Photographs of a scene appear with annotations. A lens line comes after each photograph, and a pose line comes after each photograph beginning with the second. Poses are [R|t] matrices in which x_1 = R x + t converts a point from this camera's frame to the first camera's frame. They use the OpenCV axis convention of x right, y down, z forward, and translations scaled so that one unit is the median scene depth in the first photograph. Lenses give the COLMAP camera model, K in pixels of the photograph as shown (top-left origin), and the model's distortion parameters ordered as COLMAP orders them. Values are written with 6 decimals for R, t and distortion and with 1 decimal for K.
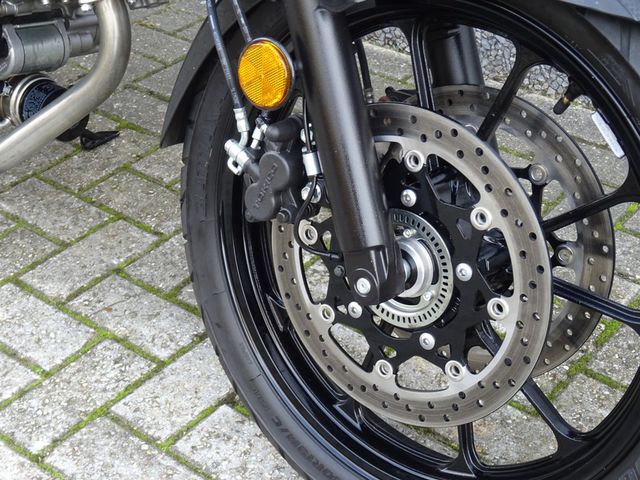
lens RADIAL K [[1066.2, 0, 322.2], [0, 1066.2, 240.8], [0, 0, 1]] dist [0.021565, 0.000000]
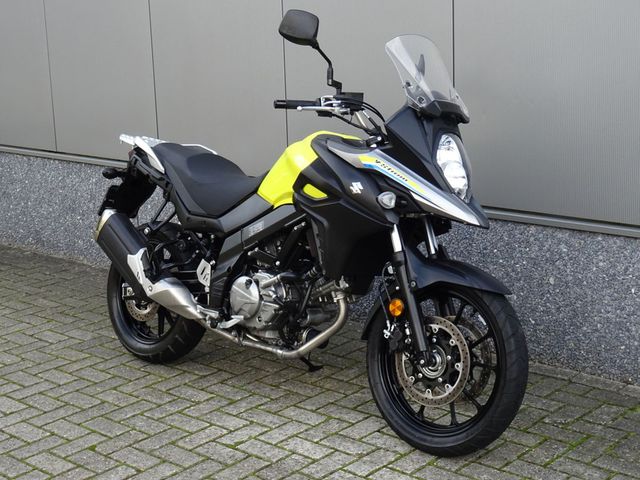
lens RADIAL K [[1066.2, 0, 319.8], [0, 1066.2, 240.5], [0, 0, 1]] dist [0.021565, 0.000000]
pose [[0.997702, -0.002407, -0.067711, -0.062194], [-0.022631, 0.930135, -0.366521, 0.972714], [0.063863, 0.367211, 0.927943, -2.525825]]
